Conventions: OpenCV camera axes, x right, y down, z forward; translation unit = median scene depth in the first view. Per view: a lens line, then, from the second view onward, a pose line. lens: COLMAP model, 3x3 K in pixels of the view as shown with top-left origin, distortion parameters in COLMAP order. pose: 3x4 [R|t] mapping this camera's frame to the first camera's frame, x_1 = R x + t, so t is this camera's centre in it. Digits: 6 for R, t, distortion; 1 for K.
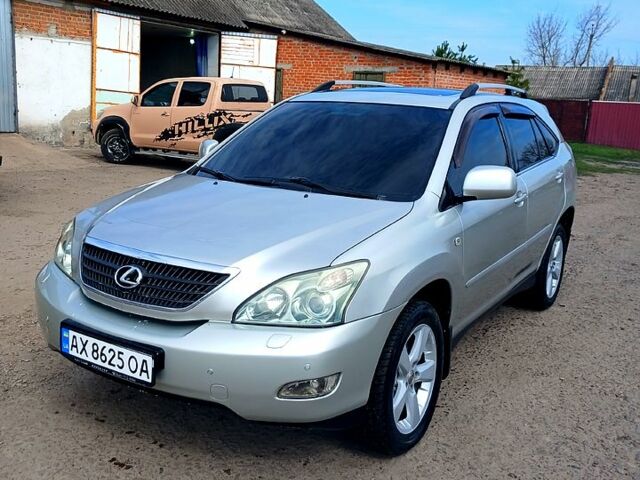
lens RADIAL K [[687.0, 0, 320.0], [0, 687.0, 240.0], [0, 0, 1]] dist [0.016519, -0.009488]
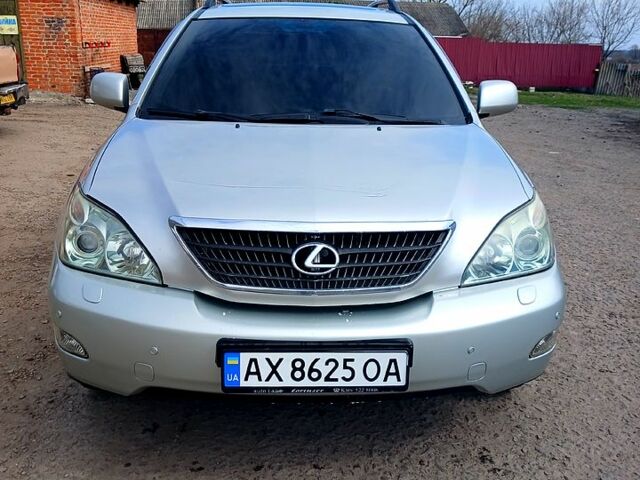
lens RADIAL K [[690.6, 0, 332.4], [0, 690.6, 239.9], [0, 0, 1]] dist [0.130365, -0.014218]
pose [[0.804564, -0.184842, 0.564367, -0.683572], [0.125993, 0.981823, 0.141951, -0.069993], [-0.580347, -0.043102, 0.813228, 0.397206]]
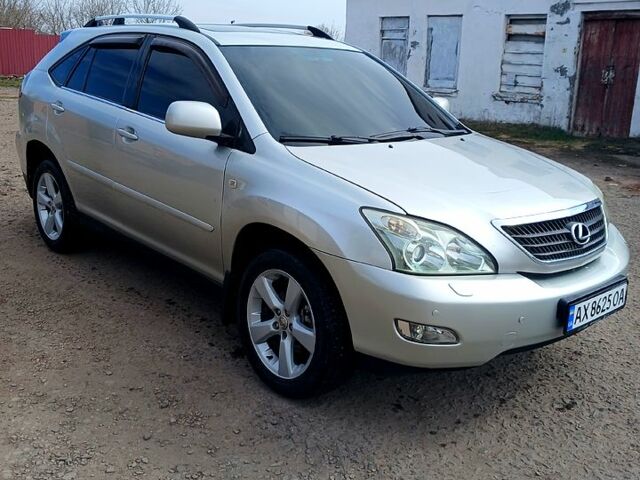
lens RADIAL K [[690.6, 0, 332.4], [0, 690.6, 239.9], [0, 0, 1]] dist [0.130365, -0.014218]
pose [[0.203295, -0.283061, 0.937309, -1.379865], [0.146338, 0.955331, 0.256765, -0.271859], [-0.968120, 0.084965, 0.235636, 1.116134]]
